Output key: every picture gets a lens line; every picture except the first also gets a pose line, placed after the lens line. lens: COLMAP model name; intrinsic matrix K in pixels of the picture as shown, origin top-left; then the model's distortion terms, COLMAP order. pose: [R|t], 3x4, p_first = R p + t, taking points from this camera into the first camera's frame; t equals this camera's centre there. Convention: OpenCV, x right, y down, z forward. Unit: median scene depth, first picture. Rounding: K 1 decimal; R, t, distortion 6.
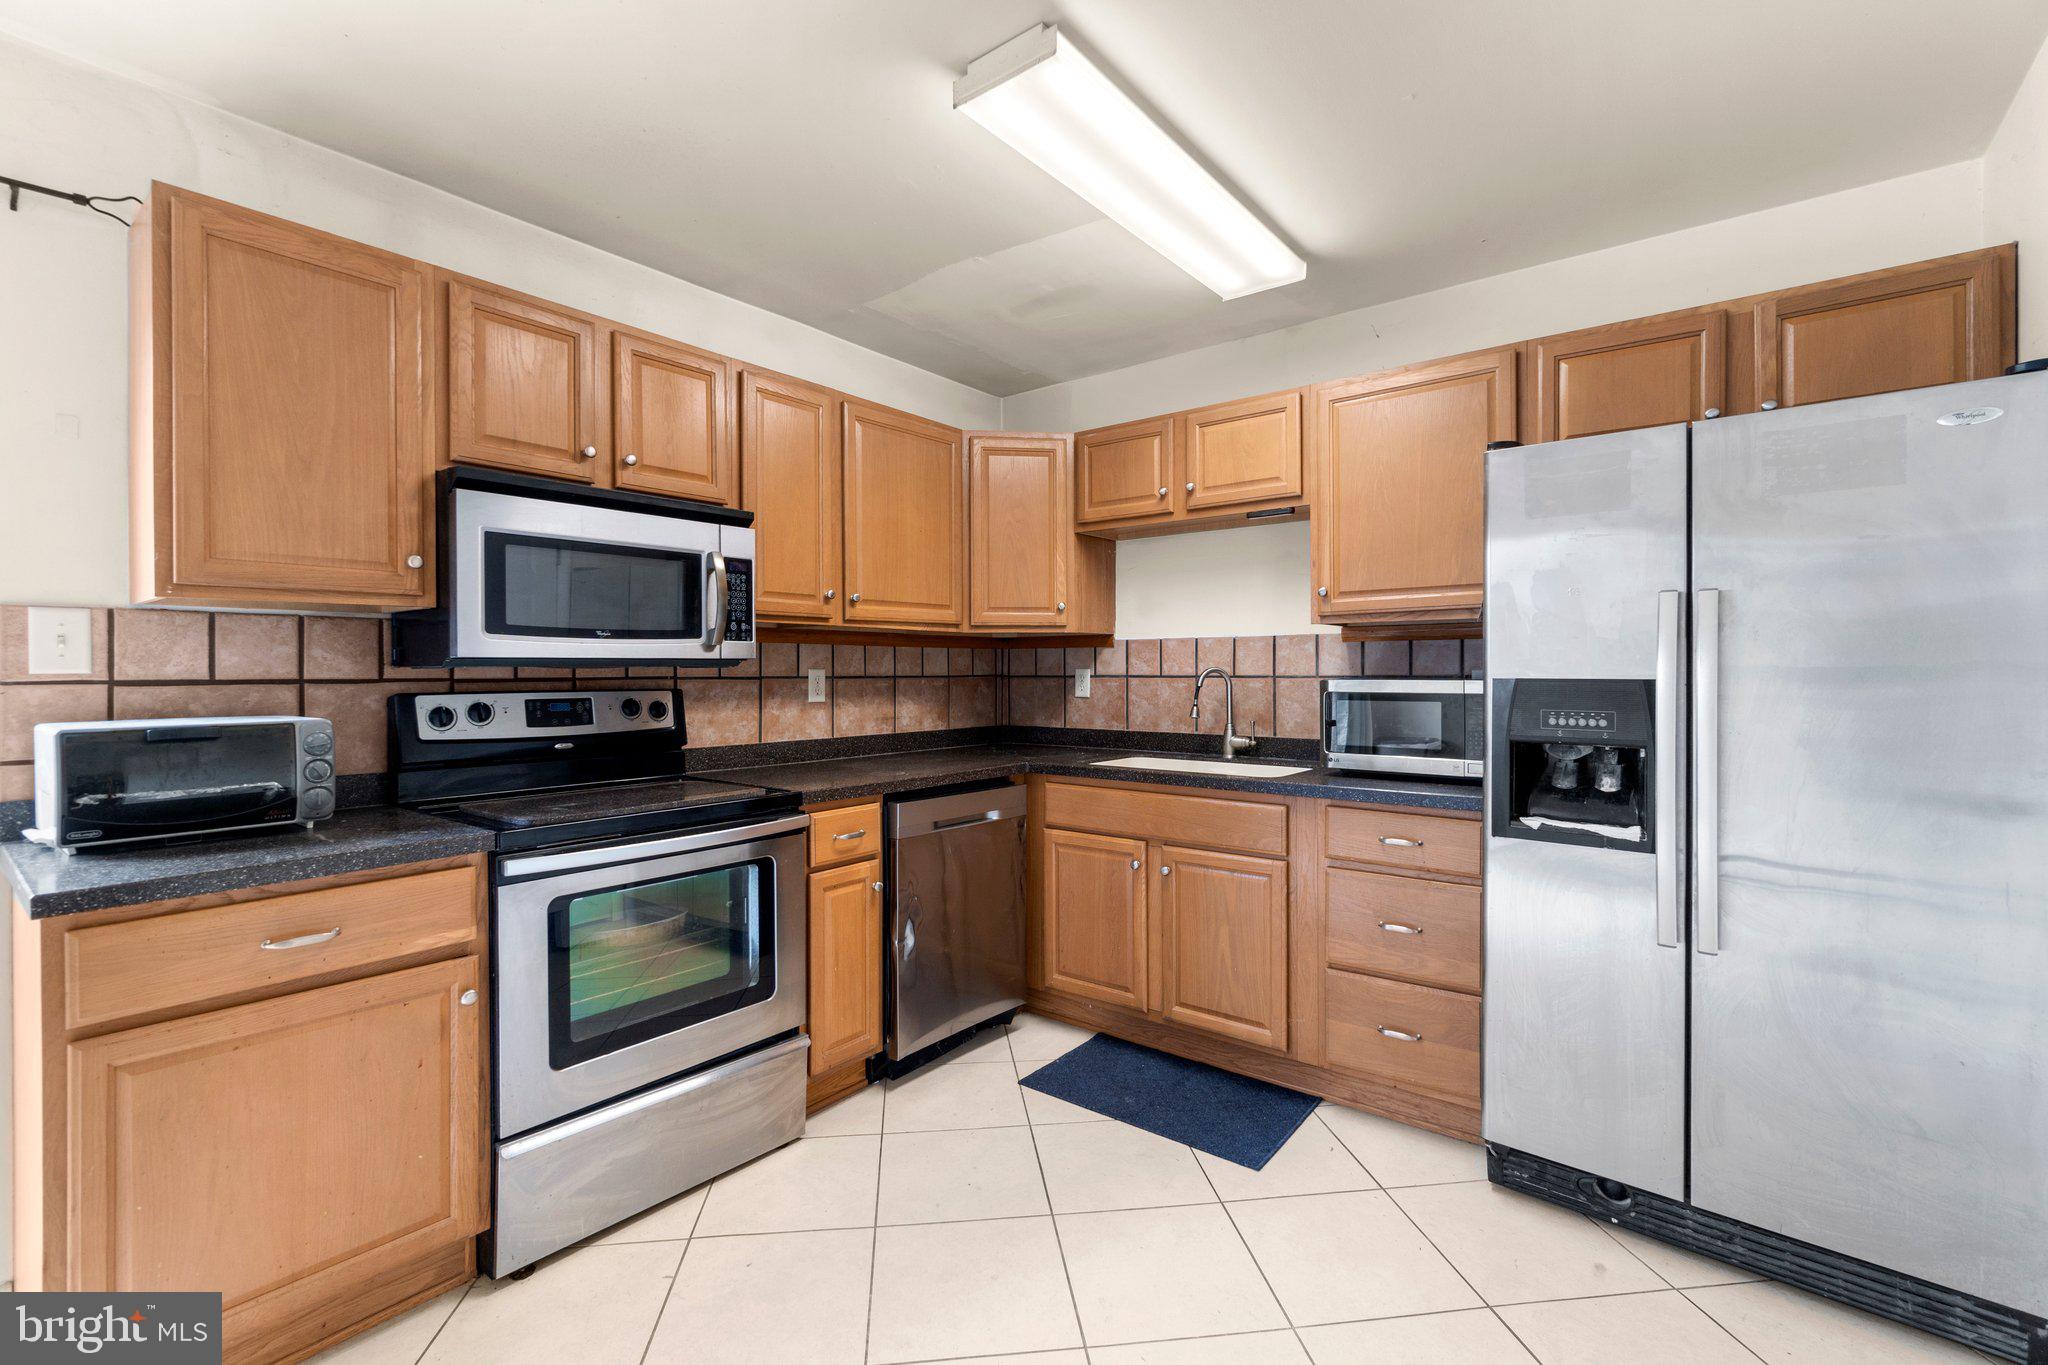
lens RADIAL K [[900.6, 0, 1015.2], [0, 900.6, 676.3], [0, 0, 1]] dist [-0.002727, 0.000453]
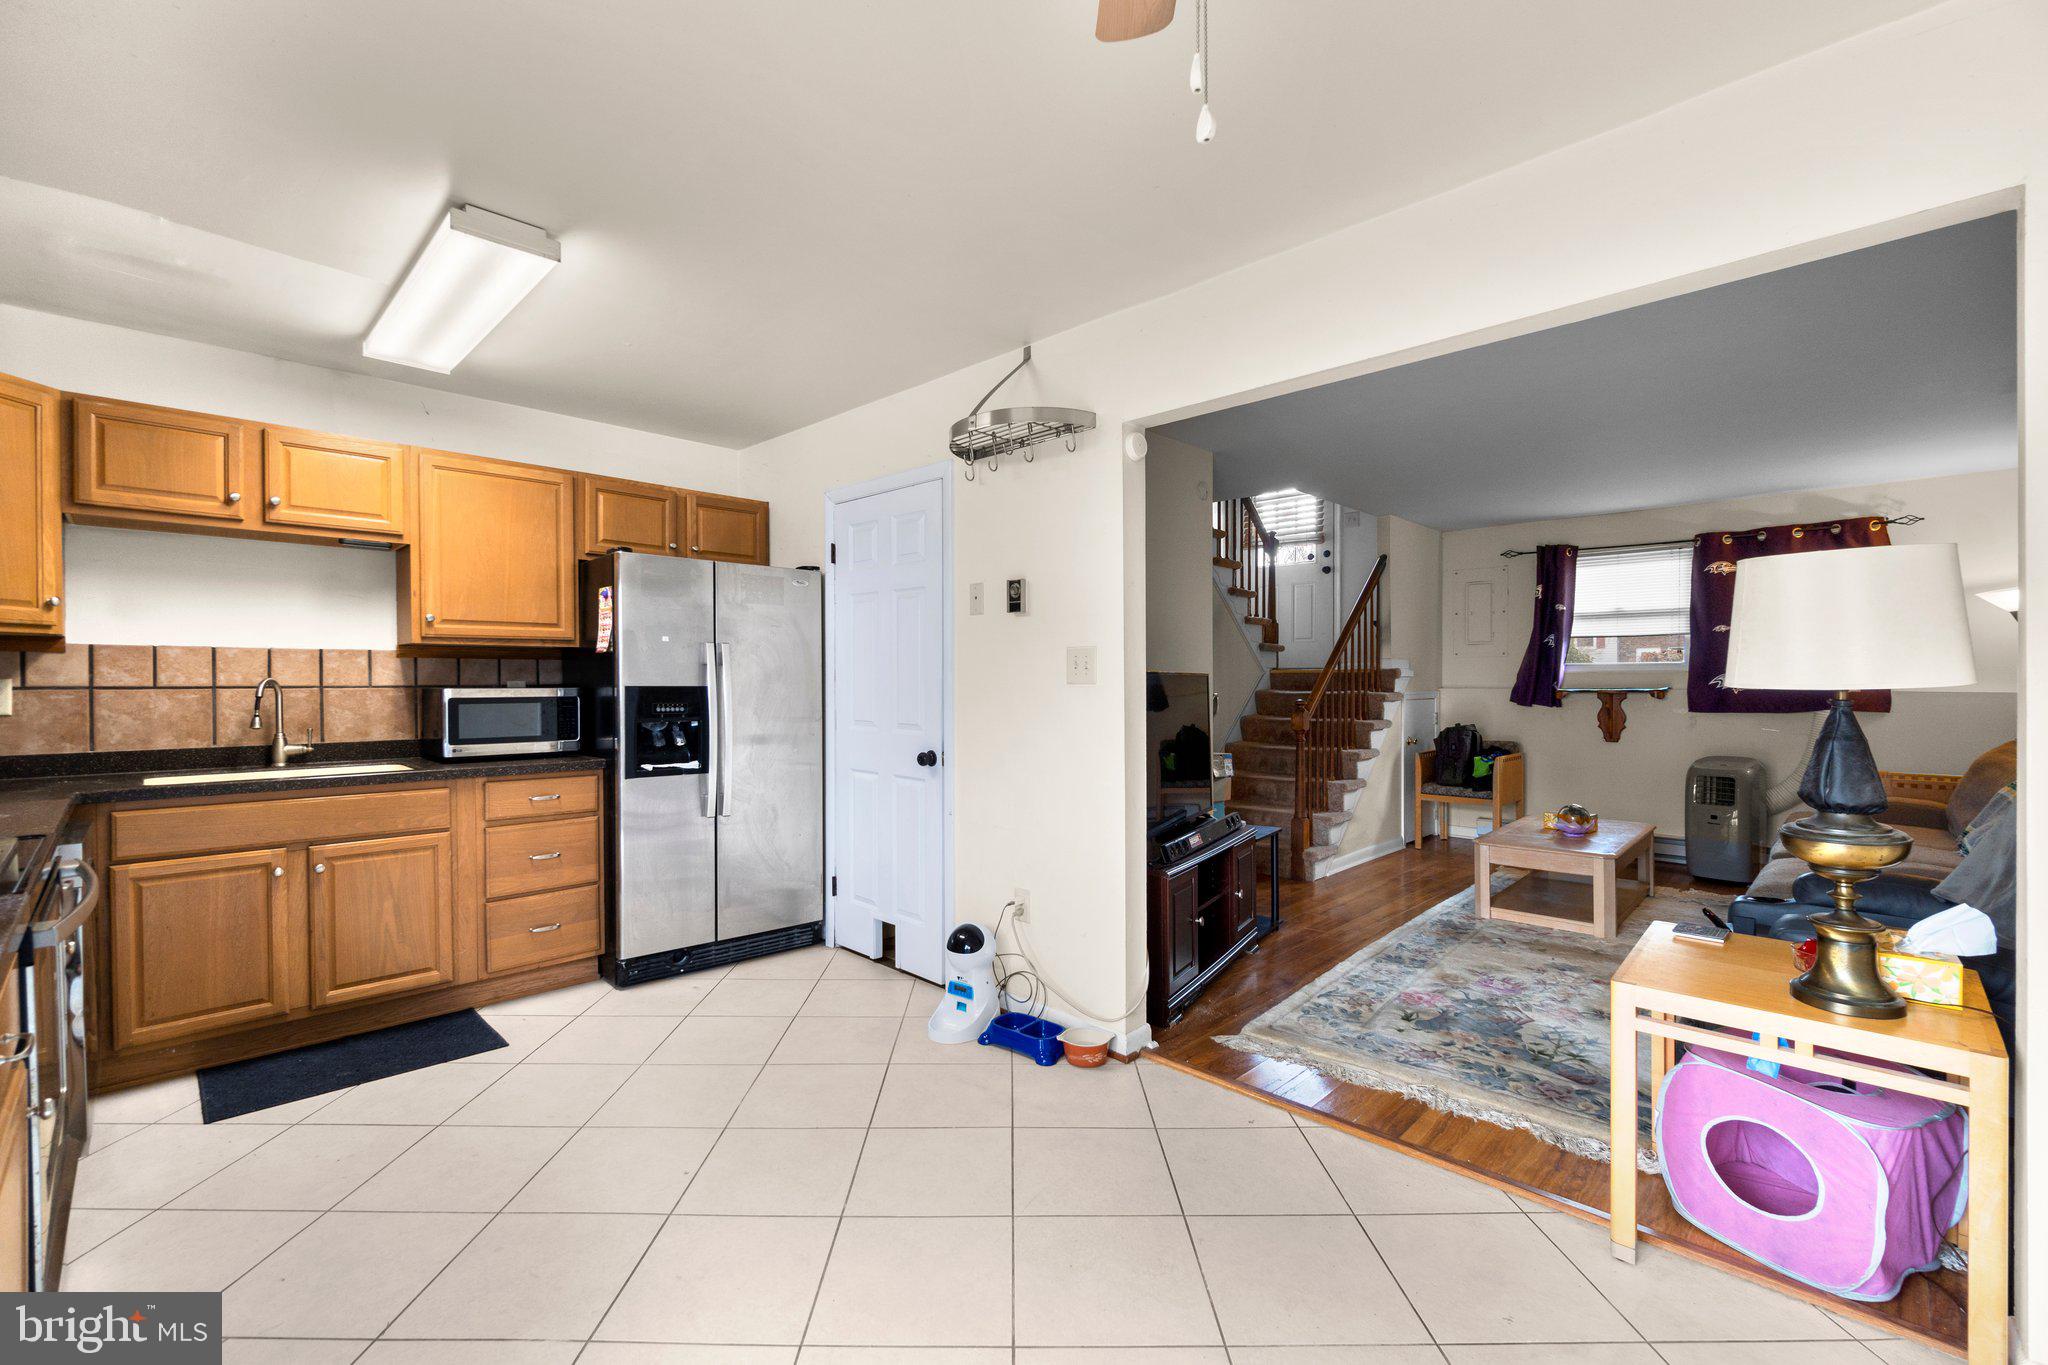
lens RADIAL K [[883.0, 0, 1020.4], [0, 883.0, 688.6], [0, 0, 1]] dist [-0.001088, -0.000040]
pose [[0.107802, -0.006644, 0.994150, -0.869783], [0.005381, 0.999967, 0.006099, 0.000645], [-0.994158, 0.004692, 0.107834, 0.066366]]
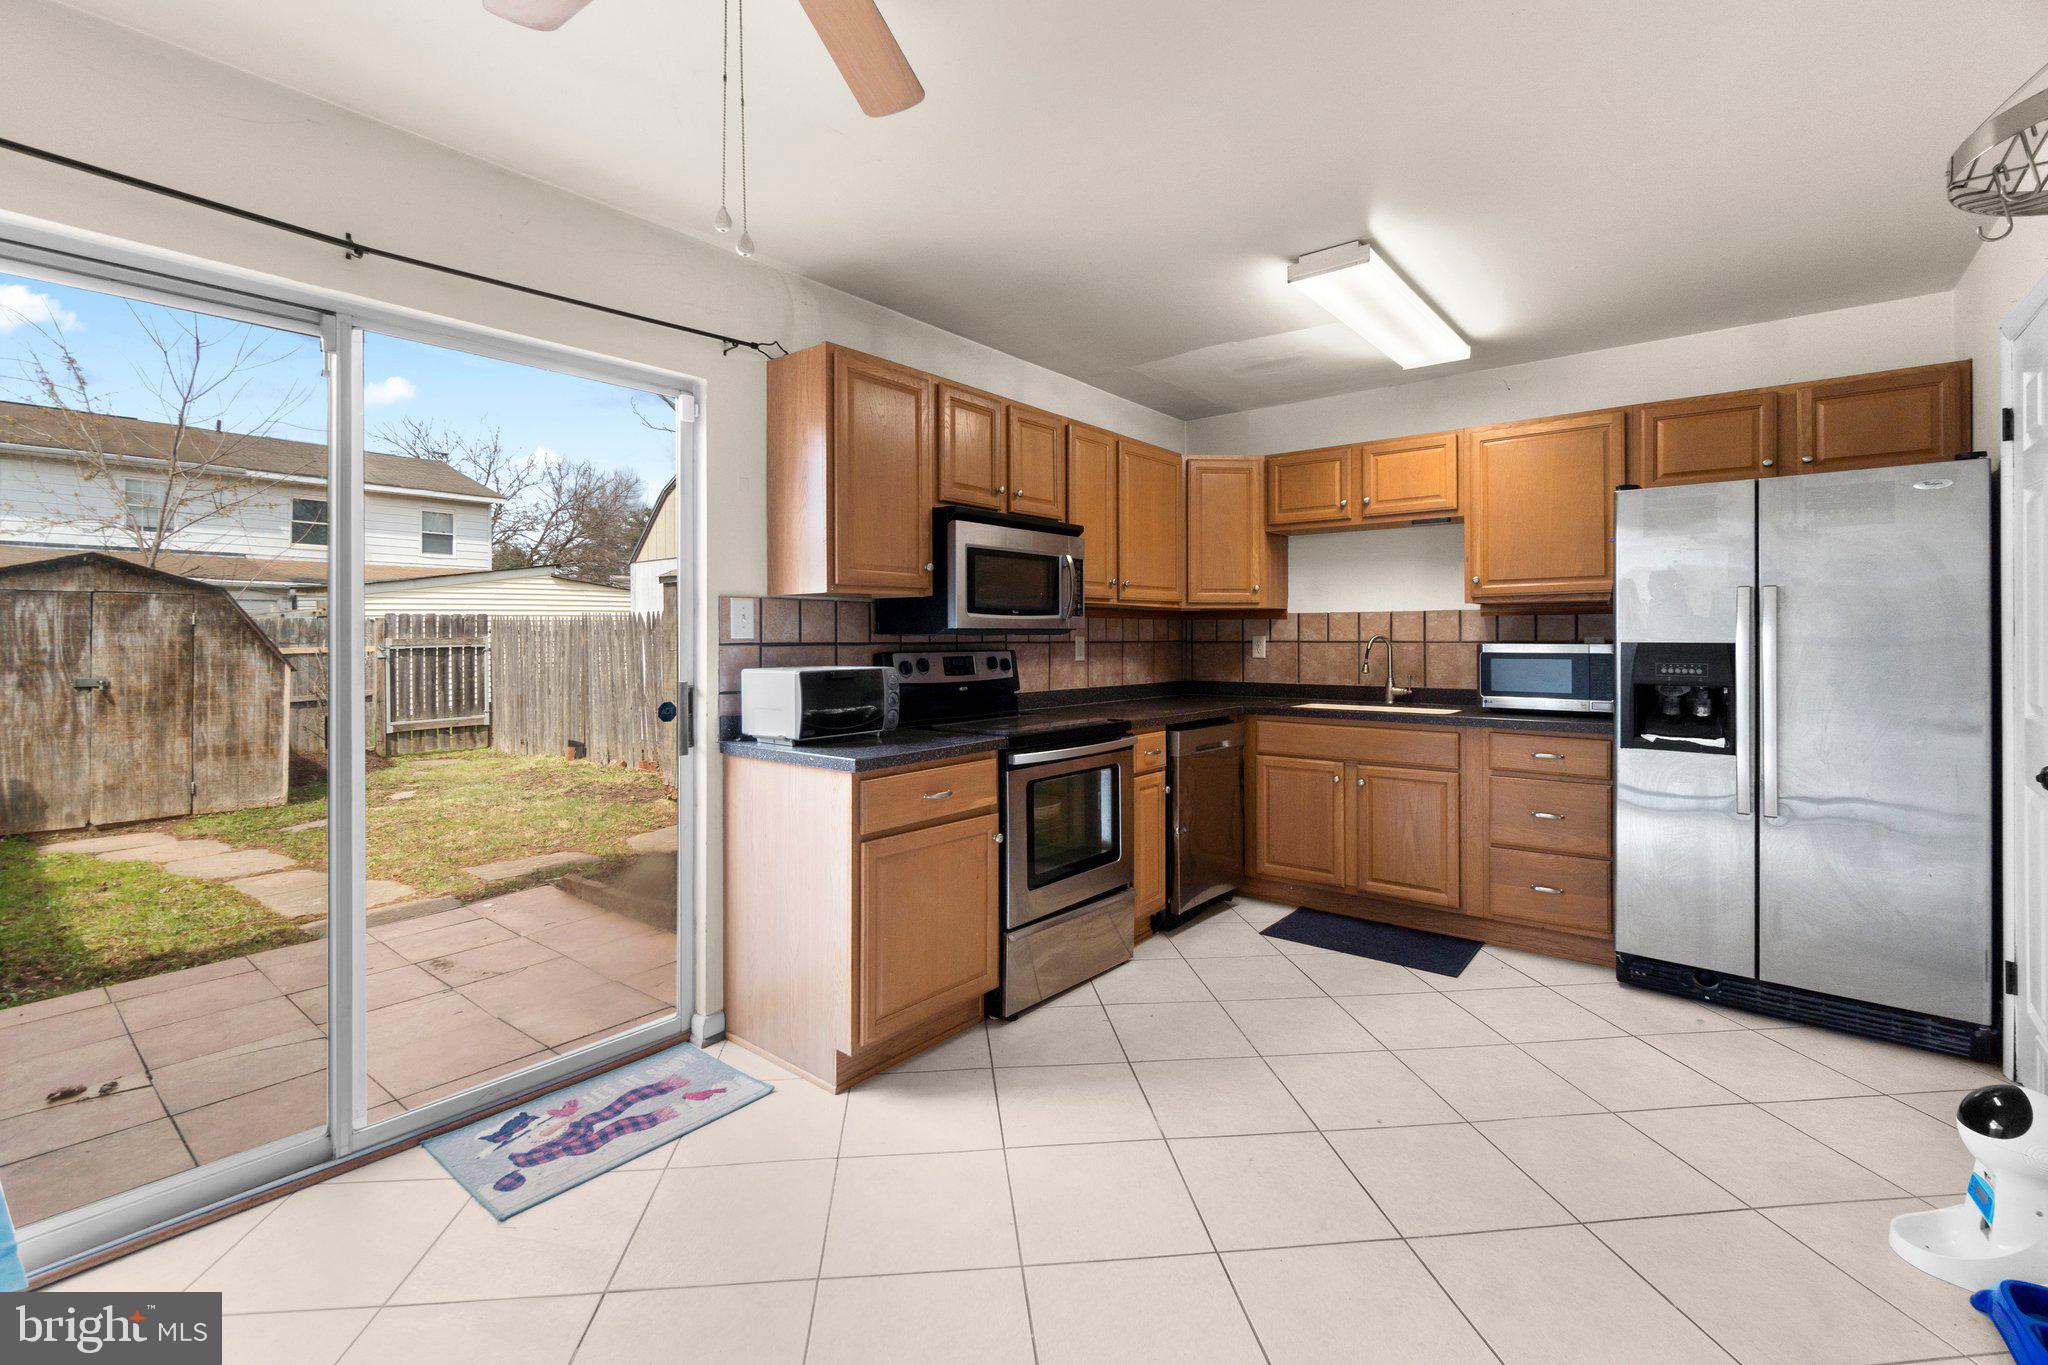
lens RADIAL K [[905.1, 0, 1013.2], [0, 905.1, 638.4], [0, 0, 1]] dist [-0.000052, 0.000049]
pose [[0.999910, 0.000639, -0.013423, -0.385056], [-0.000709, 0.999986, -0.005190, 0.003463], [0.013419, 0.005199, 0.999896, -0.434765]]
